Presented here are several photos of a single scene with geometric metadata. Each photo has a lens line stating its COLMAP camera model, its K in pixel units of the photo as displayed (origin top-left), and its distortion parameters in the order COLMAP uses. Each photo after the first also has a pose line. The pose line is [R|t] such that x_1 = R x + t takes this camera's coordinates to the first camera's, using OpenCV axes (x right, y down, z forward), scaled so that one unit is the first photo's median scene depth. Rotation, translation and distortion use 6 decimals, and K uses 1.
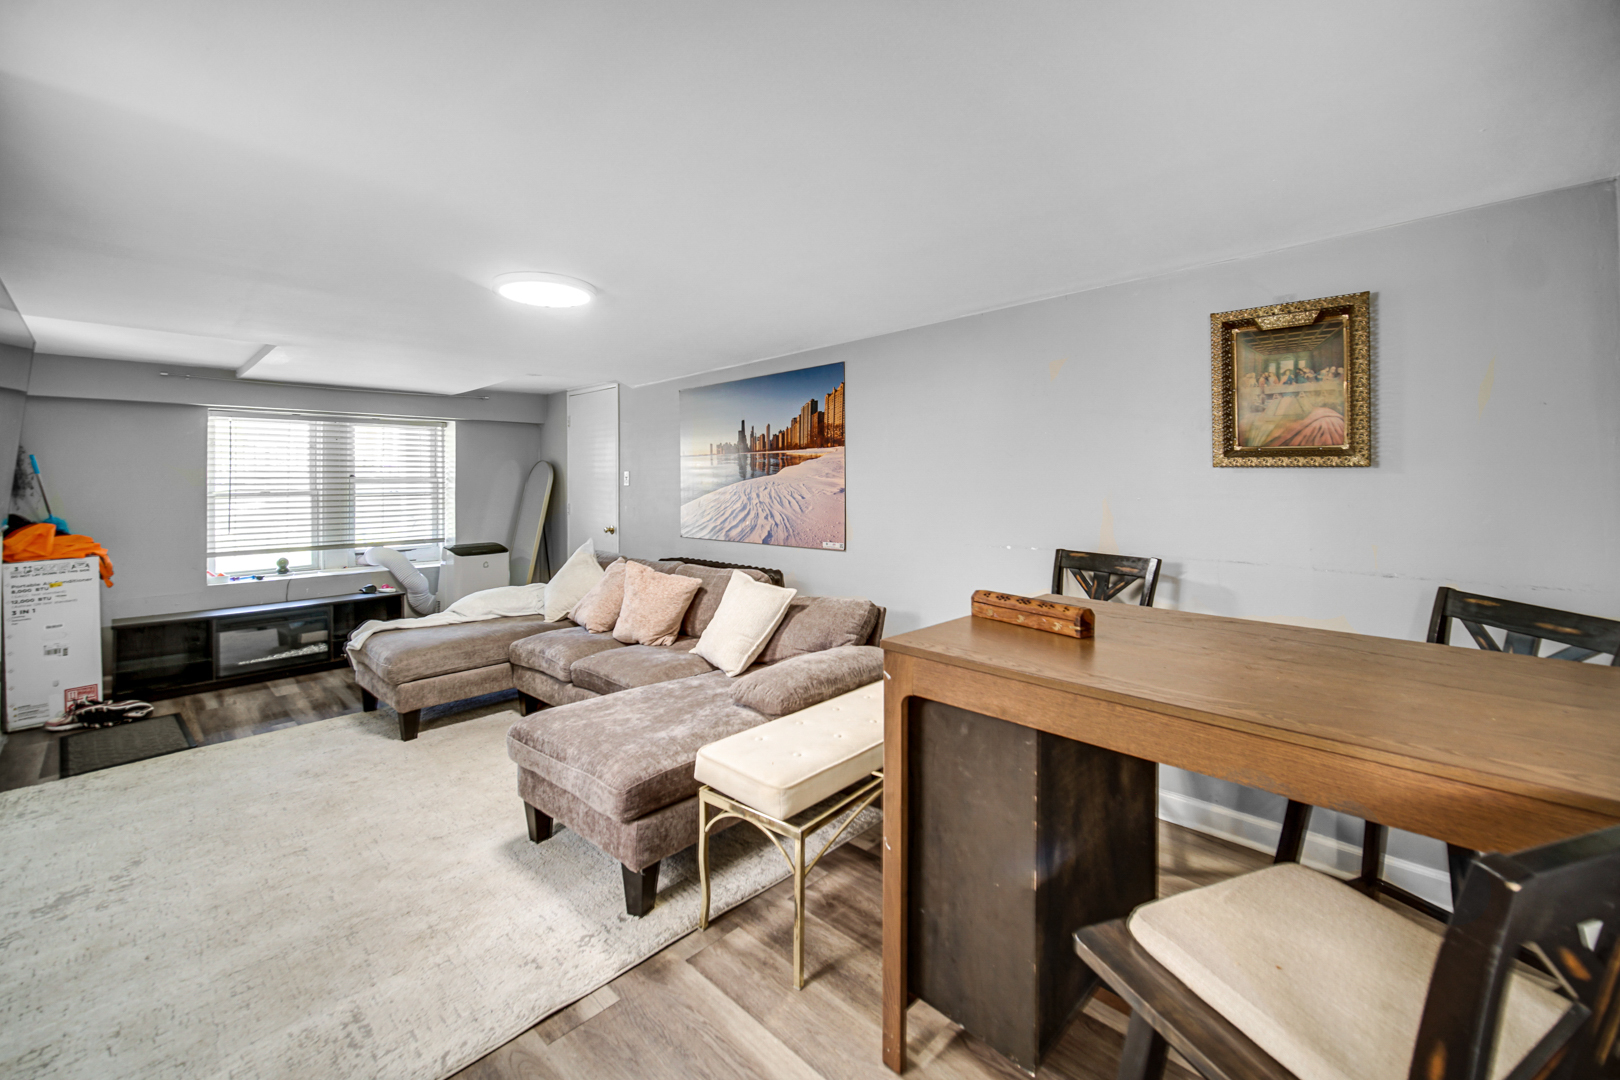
lens RADIAL K [[633.5, 0, 791.5], [0, 633.5, 477.9], [0, 0, 1]] dist [-0.002955, 0.000041]
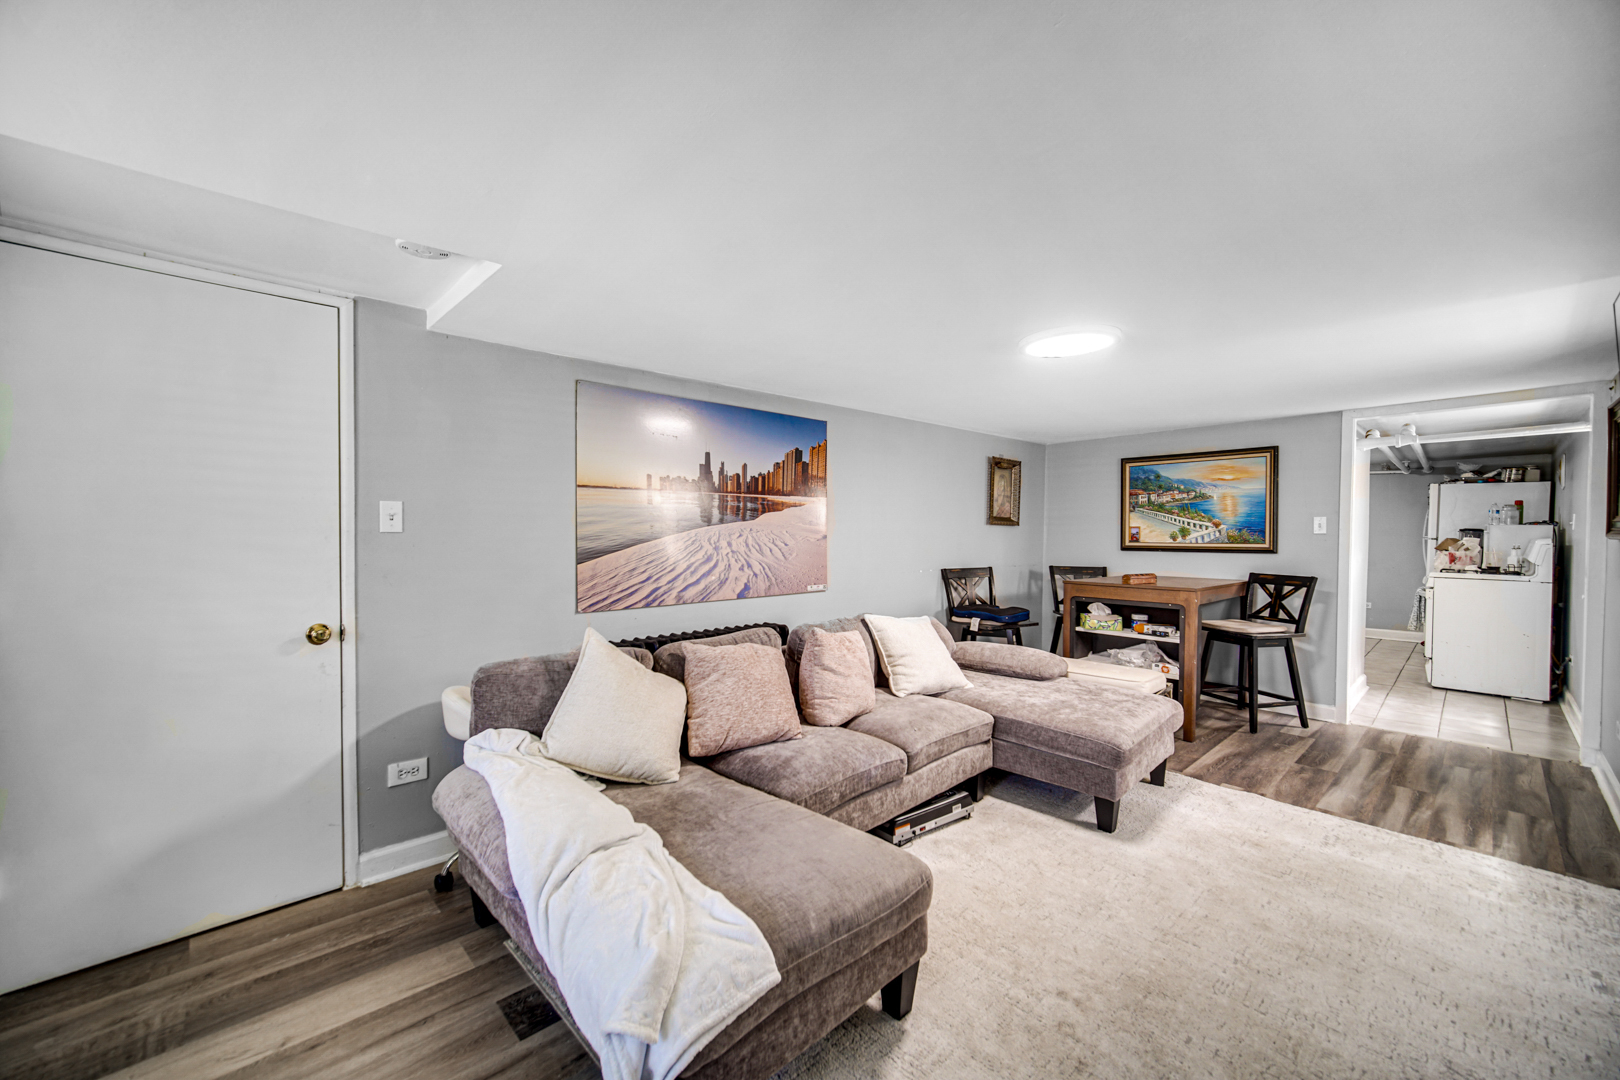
lens RADIAL K [[633.5, 0, 808.0], [0, 633.5, 546.1], [0, 0, 1]] dist [-0.002955, 0.000041]
pose [[0.070992, -0.010783, 0.997419, -0.931826], [-0.004830, 0.999926, 0.011154, 0.021172], [-0.997465, -0.005609, 0.070935, 0.858902]]
